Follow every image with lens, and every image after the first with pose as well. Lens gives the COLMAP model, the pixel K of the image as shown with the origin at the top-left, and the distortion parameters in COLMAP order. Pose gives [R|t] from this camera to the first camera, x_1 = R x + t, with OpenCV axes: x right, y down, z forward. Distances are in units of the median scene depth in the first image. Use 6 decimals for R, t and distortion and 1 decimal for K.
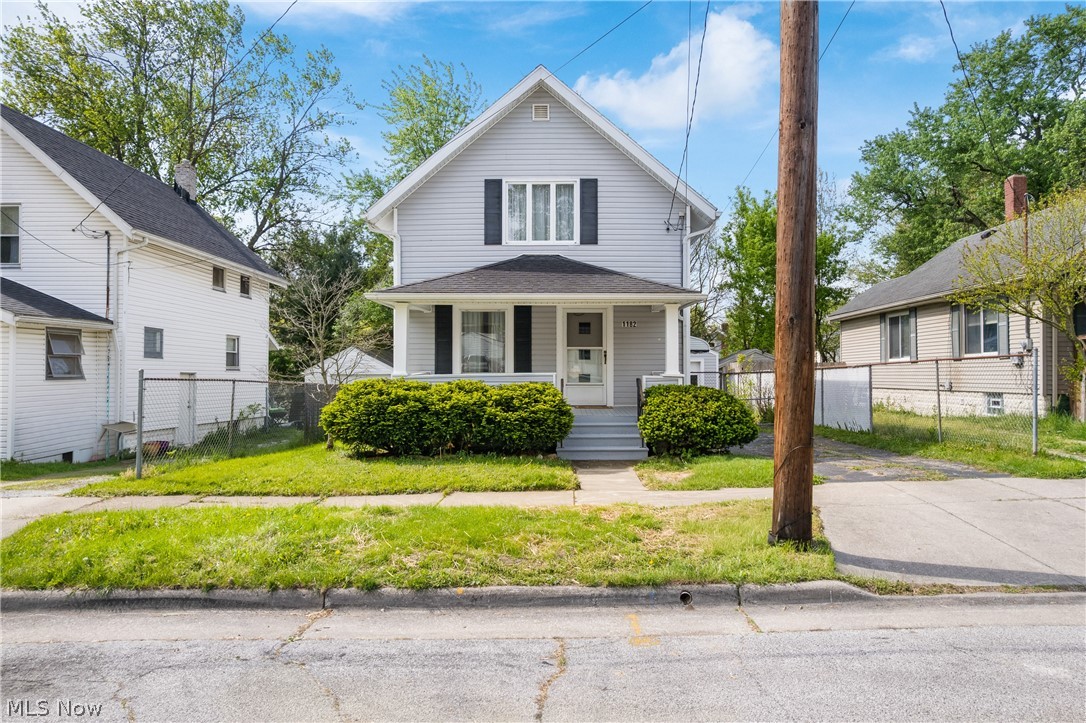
lens RADIAL K [[673.0, 0, 547.7], [0, 673.0, 352.9], [0, 0, 1]] dist [-0.025426, 0.014484]
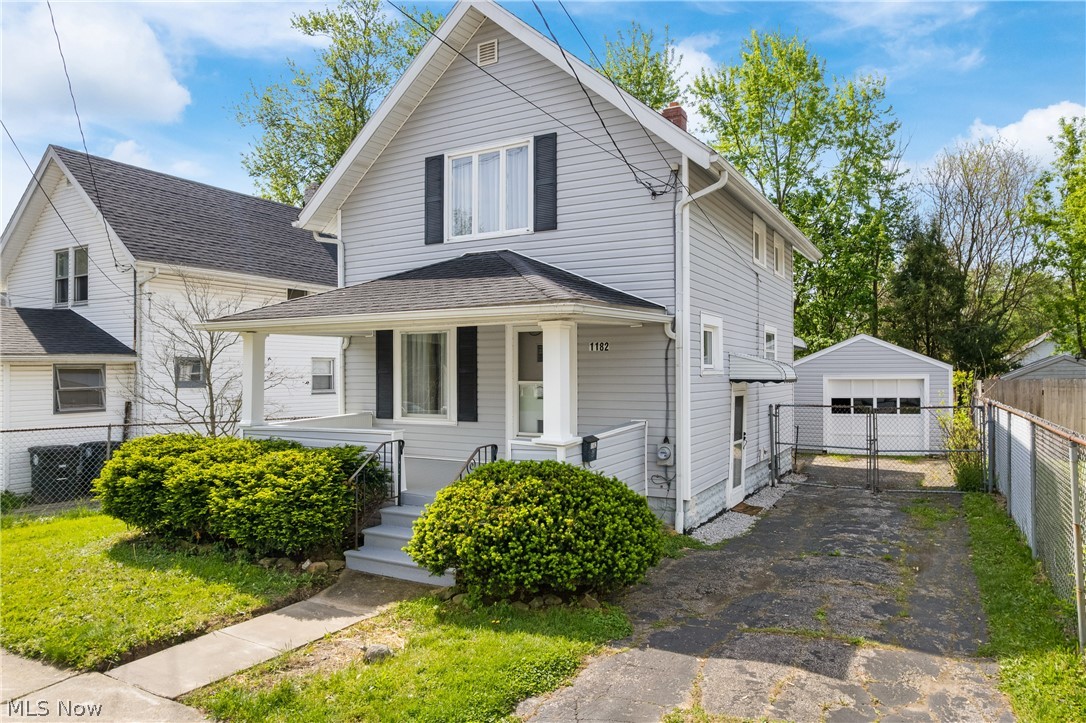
lens RADIAL K [[673.0, 0, 551.7], [0, 673.0, 370.5], [0, 0, 1]] dist [-0.025426, 0.014484]
pose [[0.888449, -0.003649, -0.458960, 0.378145], [0.016637, 0.999567, 0.024259, -0.035911], [0.458673, -0.029189, 0.888125, 0.390284]]
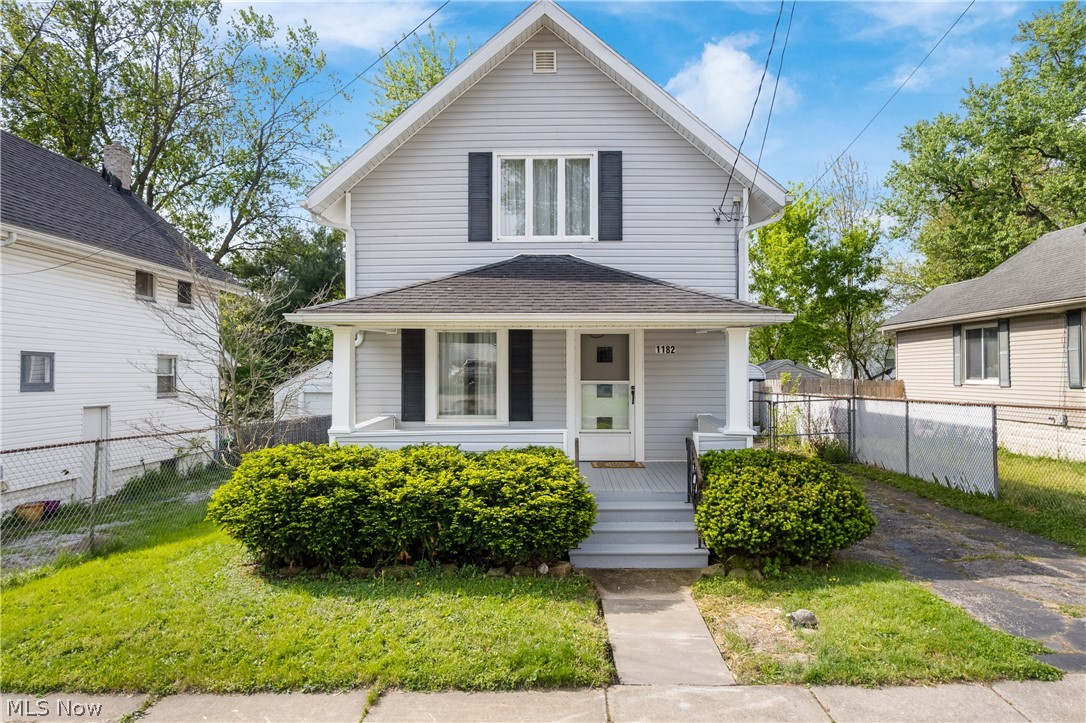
lens RADIAL K [[673.0, 0, 549.9], [0, 673.0, 365.3], [0, 0, 1]] dist [-0.025426, 0.014484]
pose [[0.999993, -0.001986, -0.003181, -0.002667], [0.002050, 0.999794, 0.020182, -0.040079], [0.003140, -0.020188, 0.999791, 0.261959]]
